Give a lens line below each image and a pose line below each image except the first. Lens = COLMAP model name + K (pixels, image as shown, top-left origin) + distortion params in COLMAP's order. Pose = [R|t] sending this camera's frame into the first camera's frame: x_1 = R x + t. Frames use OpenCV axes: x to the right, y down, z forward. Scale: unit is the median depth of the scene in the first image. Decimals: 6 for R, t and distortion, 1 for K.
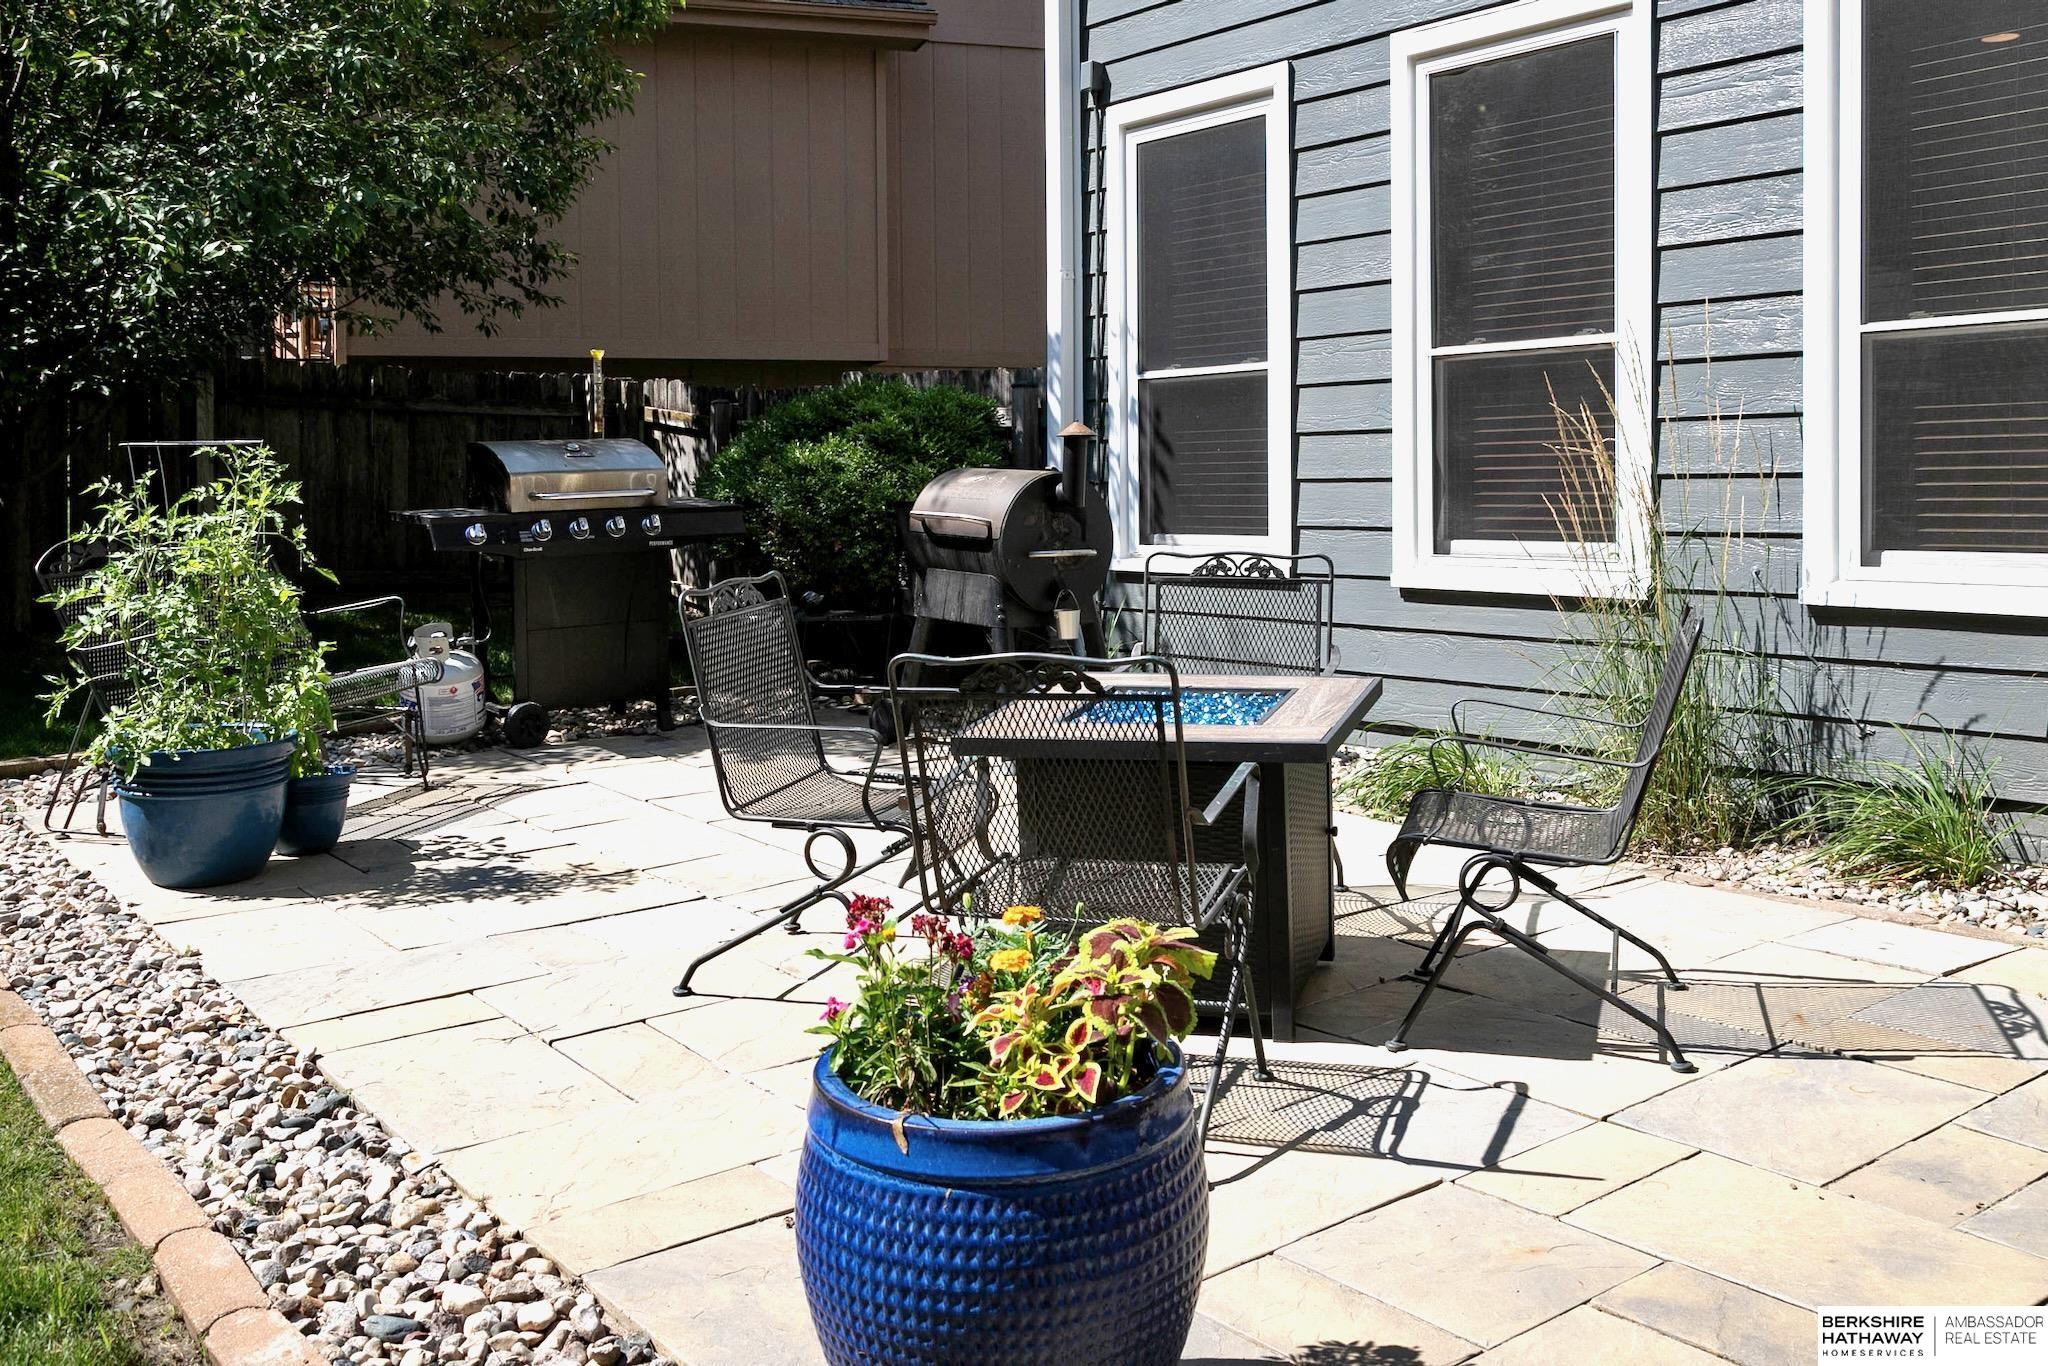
lens RADIAL K [[1830.9, 0, 1024.0], [0, 1830.9, 683.0], [0, 0, 1]] dist [-0.006015, 0.000461]
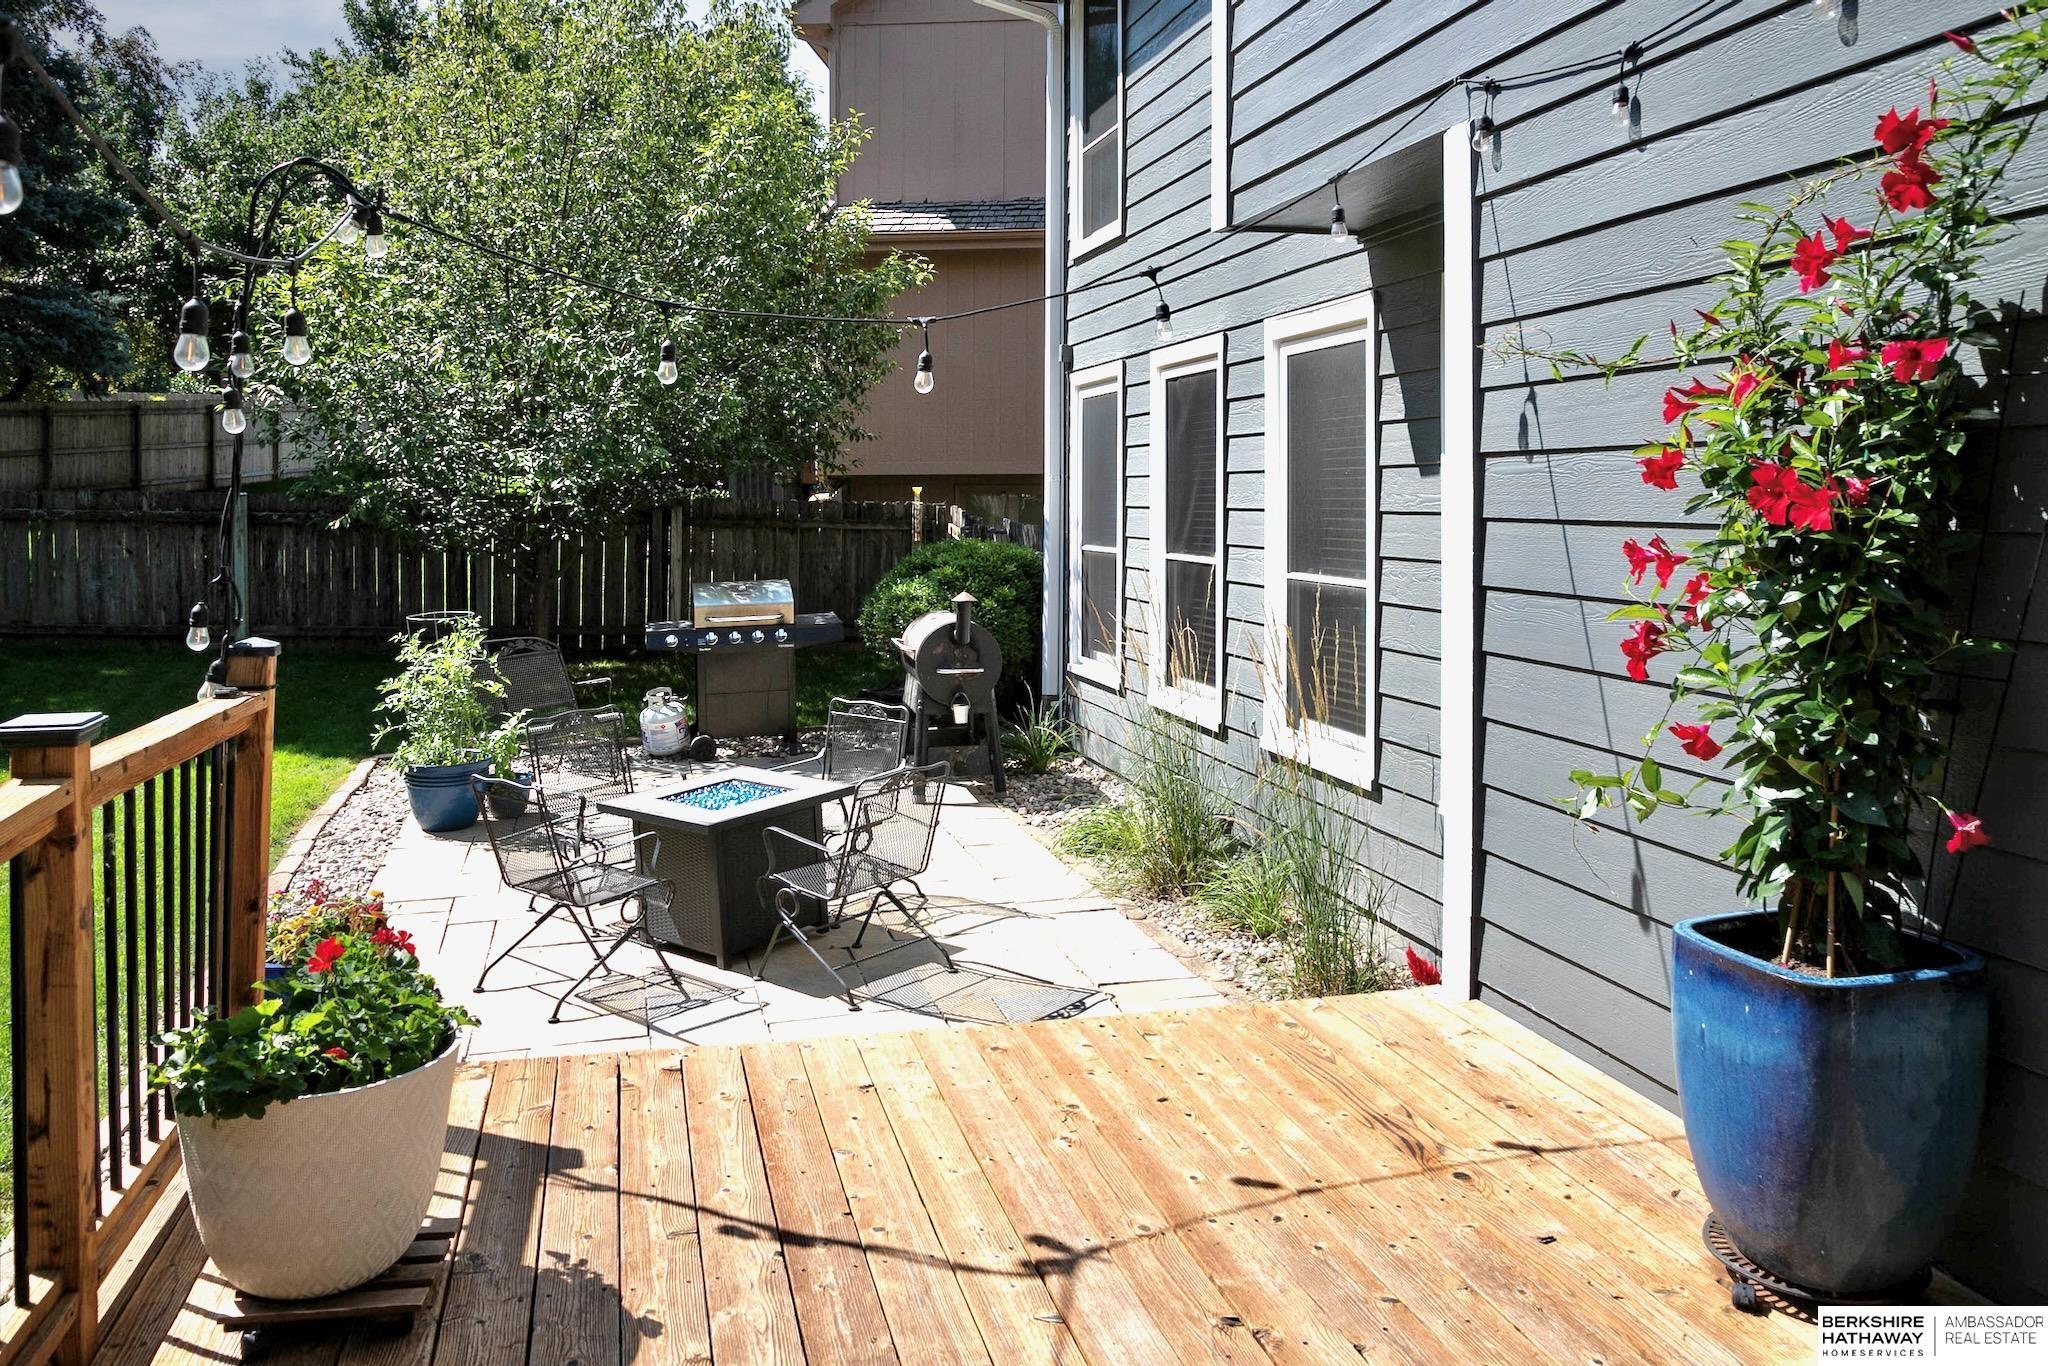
lens RADIAL K [[1513.3, 0, 1024.0], [0, 1513.3, 683.0], [0, 0, 1]] dist [-0.054970, 0.060812]
pose [[0.921224, 0.055999, -0.384981, 0.574045], [-0.049386, 0.998413, 0.027052, -0.095319], [0.385885, -0.005908, 0.922528, -0.218523]]
